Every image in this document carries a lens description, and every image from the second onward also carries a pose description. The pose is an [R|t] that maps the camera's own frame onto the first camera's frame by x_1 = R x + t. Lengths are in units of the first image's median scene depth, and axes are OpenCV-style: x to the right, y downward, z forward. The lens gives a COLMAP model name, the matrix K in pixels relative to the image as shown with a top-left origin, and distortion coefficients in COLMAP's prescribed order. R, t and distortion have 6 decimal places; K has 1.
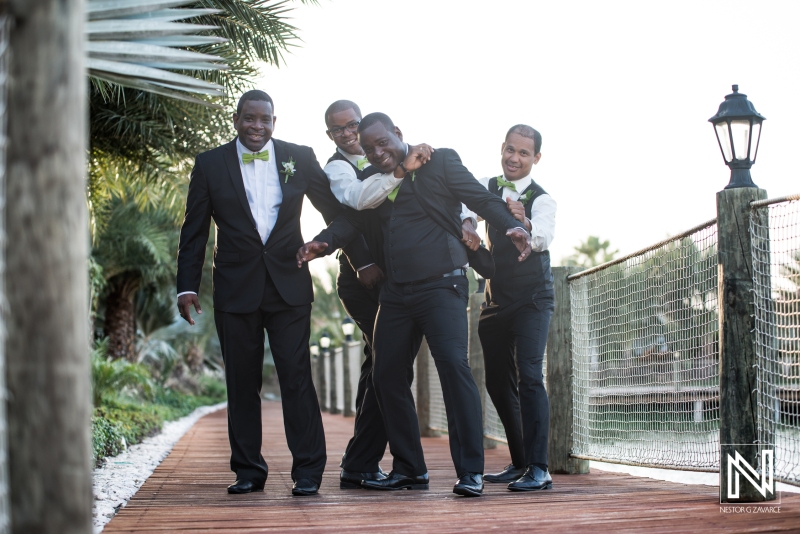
lens RADIAL K [[1656.6, 0, 400.0], [0, 1656.6, 267.0], [0, 0, 1]] dist [-0.422575, 0.286516]
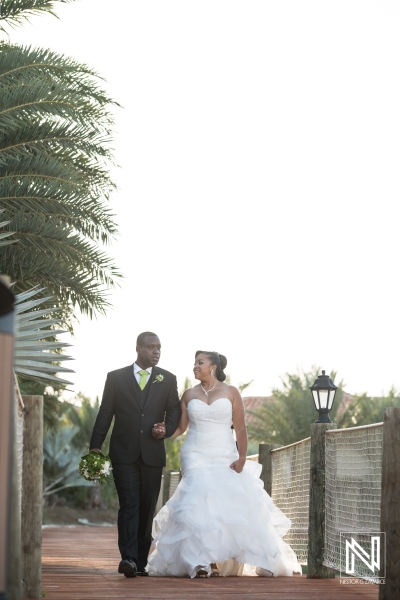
lens RADIAL K [[2430.5, 0, 200.0], [0, 2430.5, 300.0], [0, 0, 1]] dist [0.400164, 2.860074]
pose [[0.998799, 0.036083, -0.033143, 0.151486], [-0.036622, 0.999204, -0.015819, -0.147512], [0.032546, 0.017014, 0.999325, -2.042413]]
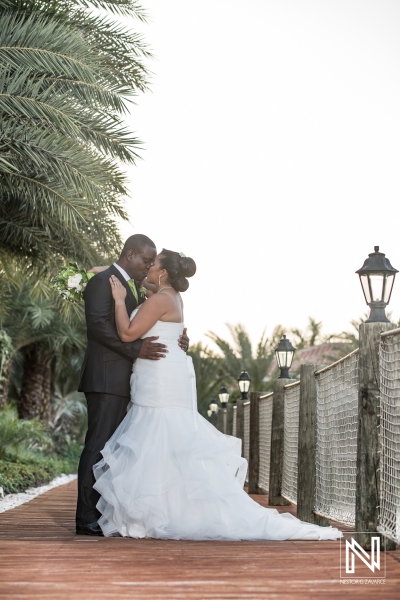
lens RADIAL K [[1626.4, 0, 200.0], [0, 1626.4, 300.0], [0, 0, 1]] dist [-0.255192, 0.423044]
pose [[0.994337, 0.020235, -0.104329, 0.203671], [-0.021667, 0.999686, -0.012616, -0.046778], [0.104041, 0.014805, 0.994463, -0.380218]]
